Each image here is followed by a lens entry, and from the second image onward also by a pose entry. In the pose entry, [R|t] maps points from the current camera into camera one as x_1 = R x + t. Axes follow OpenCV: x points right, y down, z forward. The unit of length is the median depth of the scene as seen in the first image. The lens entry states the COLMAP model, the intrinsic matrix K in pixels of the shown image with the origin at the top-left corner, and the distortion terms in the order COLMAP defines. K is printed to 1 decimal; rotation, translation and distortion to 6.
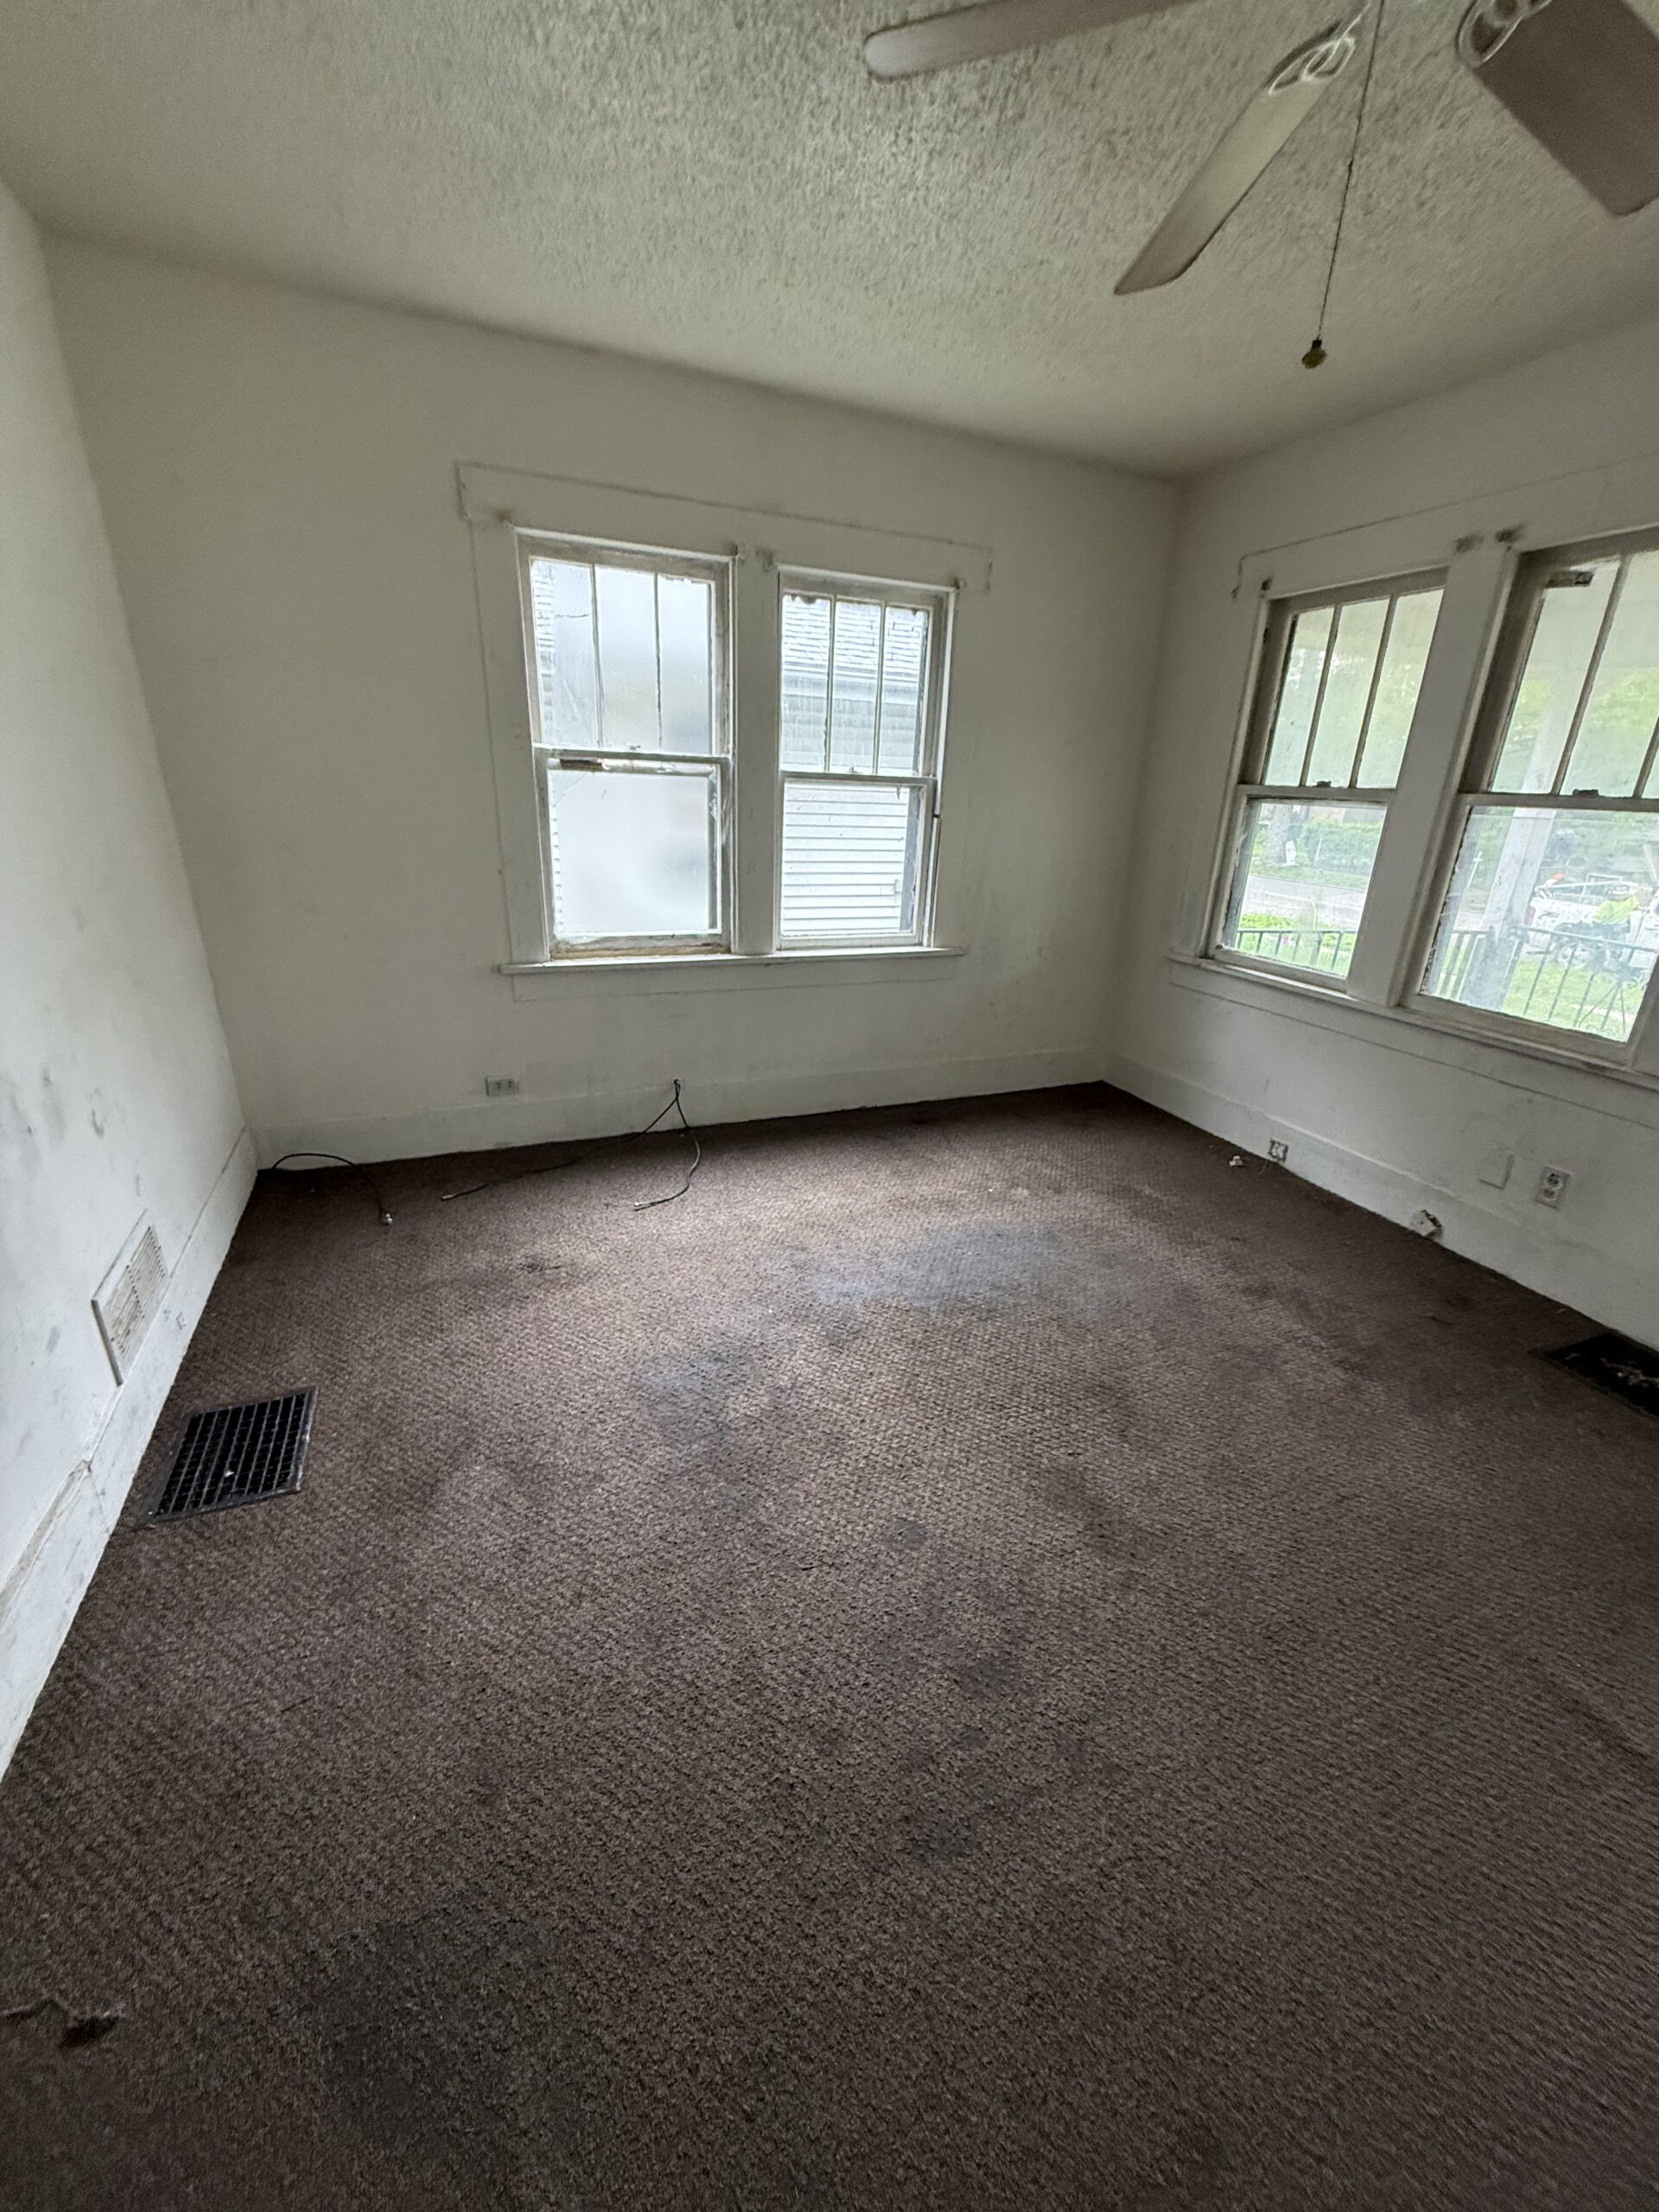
lens RADIAL K [[882.6, 0, 827.8], [0, 882.6, 1105.8], [0, 0, 1]] dist [-0.000642, 0.001200]
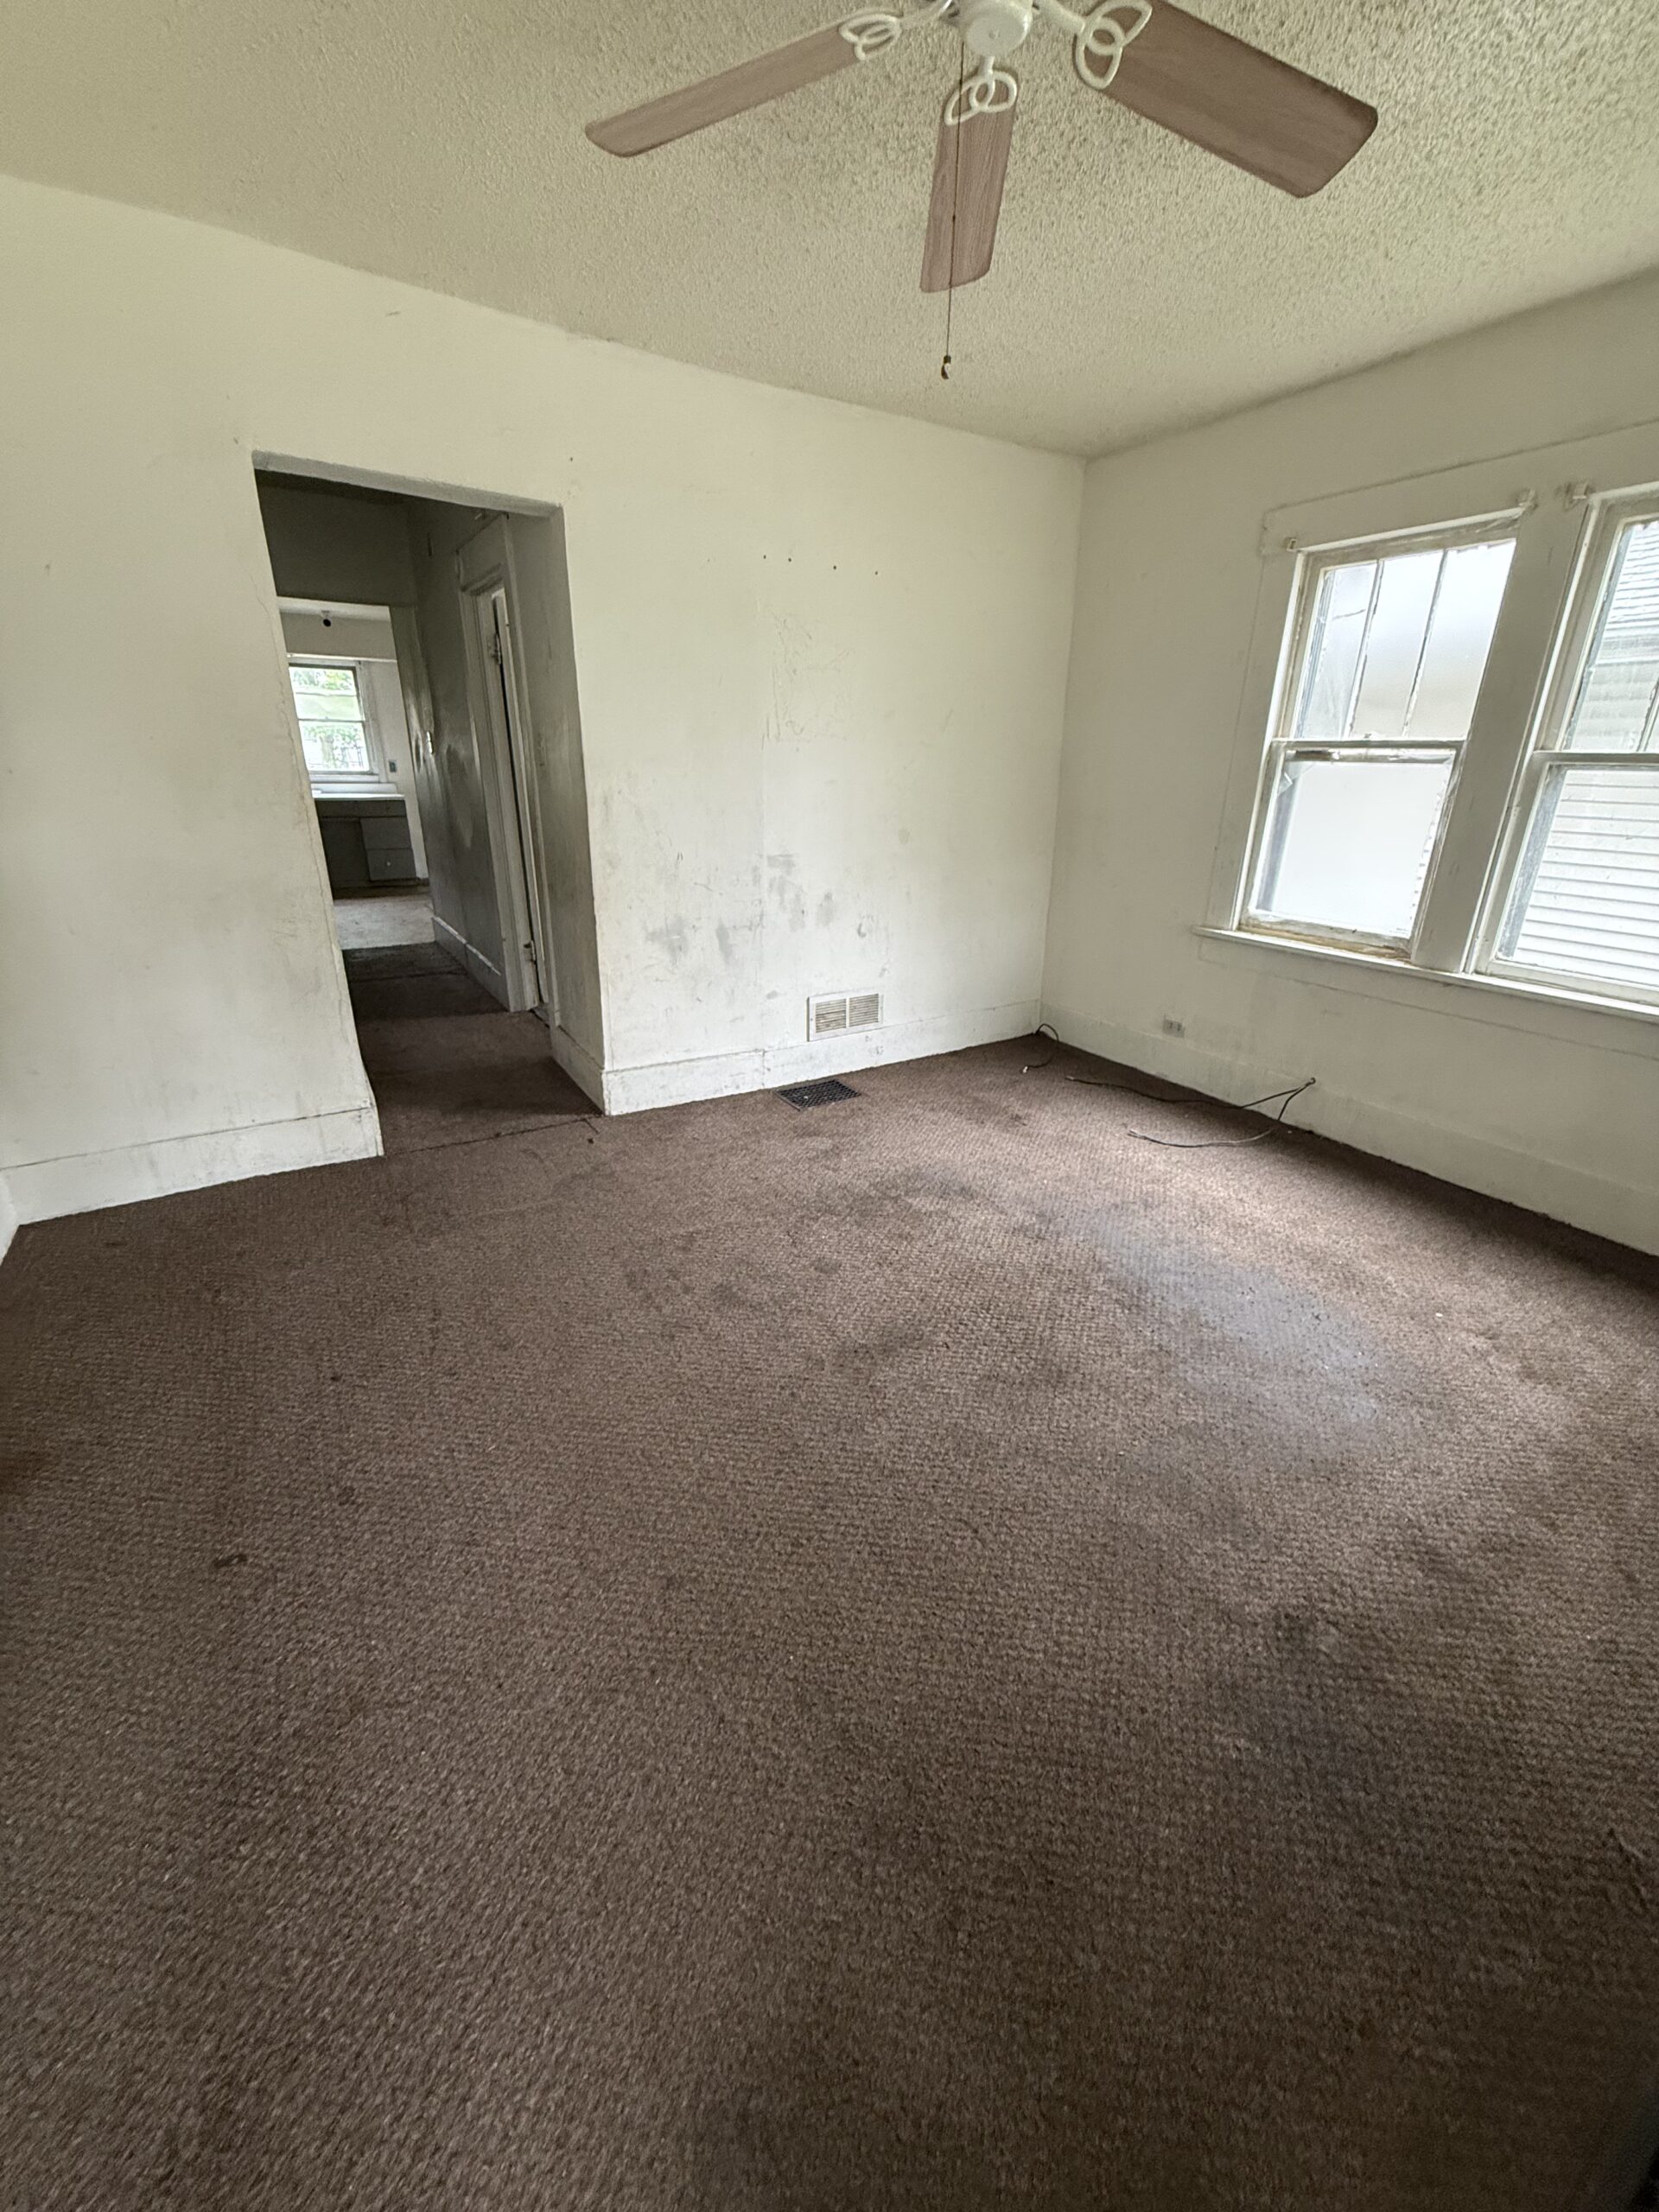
lens RADIAL K [[882.6, 0, 833.3], [0, 882.6, 1107.9], [0, 0, 1]] dist [-0.000642, 0.001200]
pose [[0.157870, 0.325370, -0.932315, 0.780848], [-0.358394, 0.898653, 0.252936, -0.067200], [0.920126, 0.294205, 0.258481, 0.324085]]
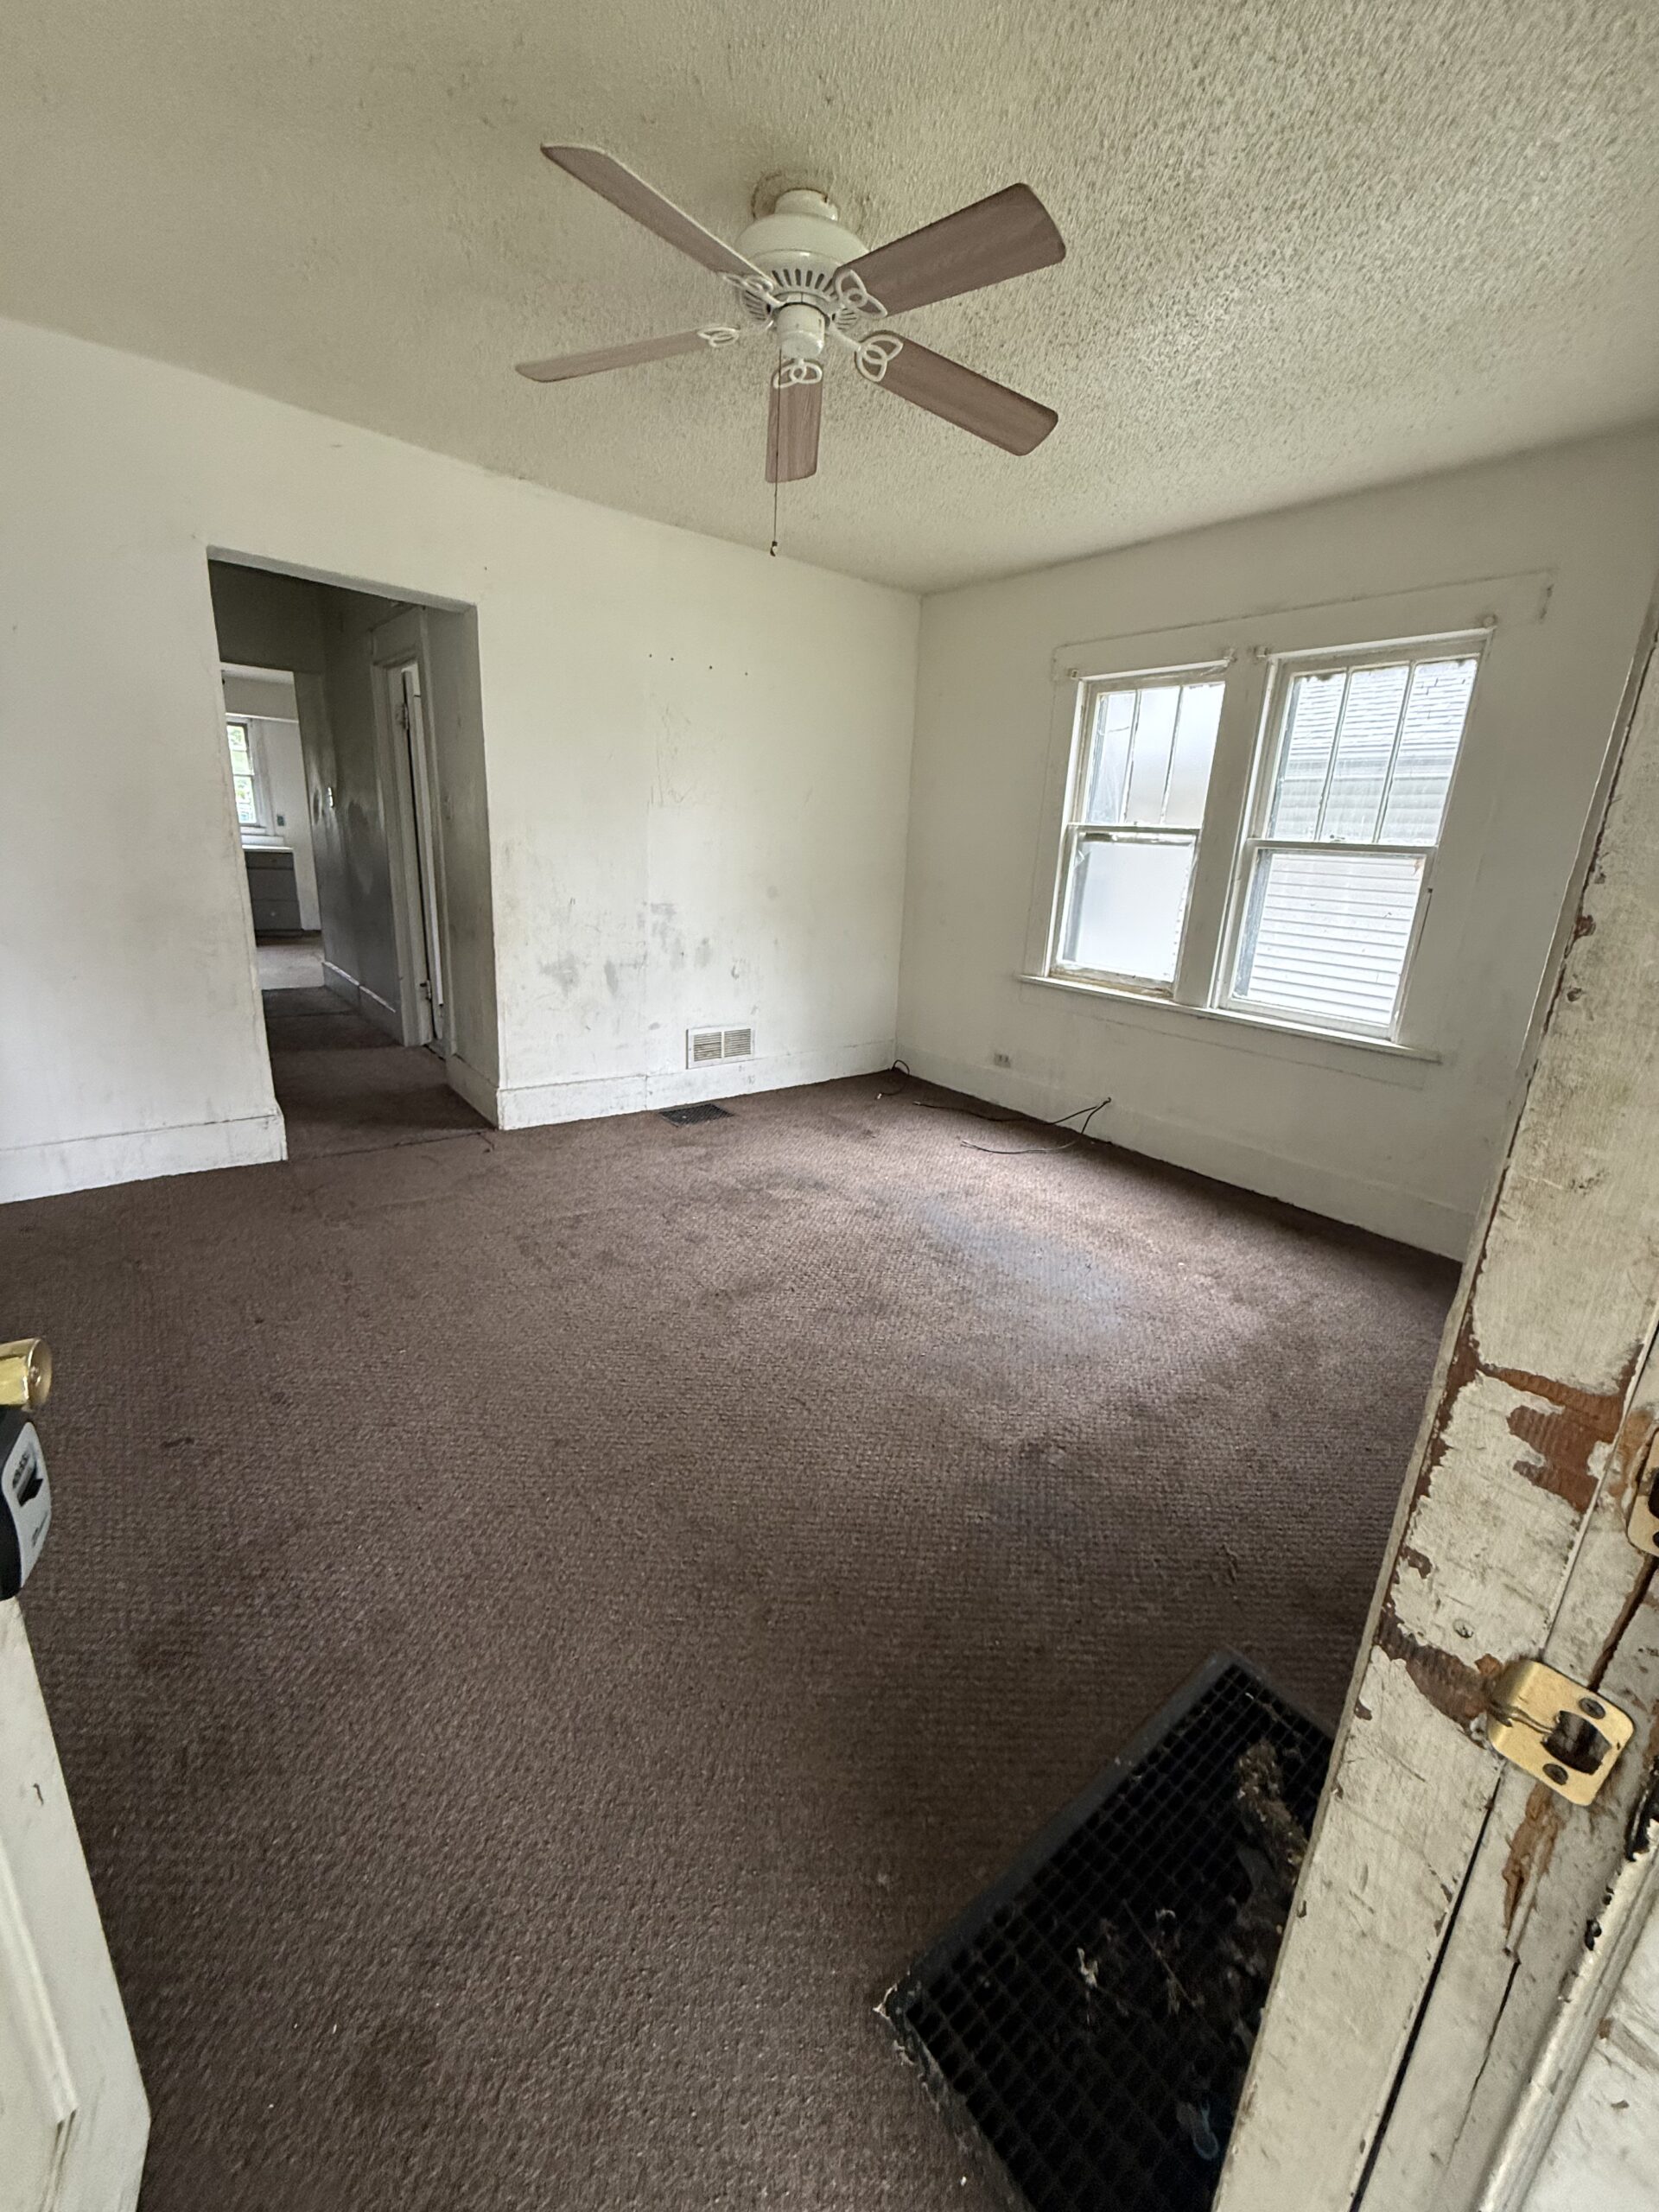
lens RADIAL K [[882.6, 0, 831.3], [0, 882.6, 1107.7], [0, 0, 1]] dist [-0.000642, 0.001200]
pose [[0.270625, 0.250516, -0.929518, 0.969302], [-0.380754, 0.914671, 0.135659, -0.042877], [0.884188, 0.317205, 0.342918, 0.328438]]
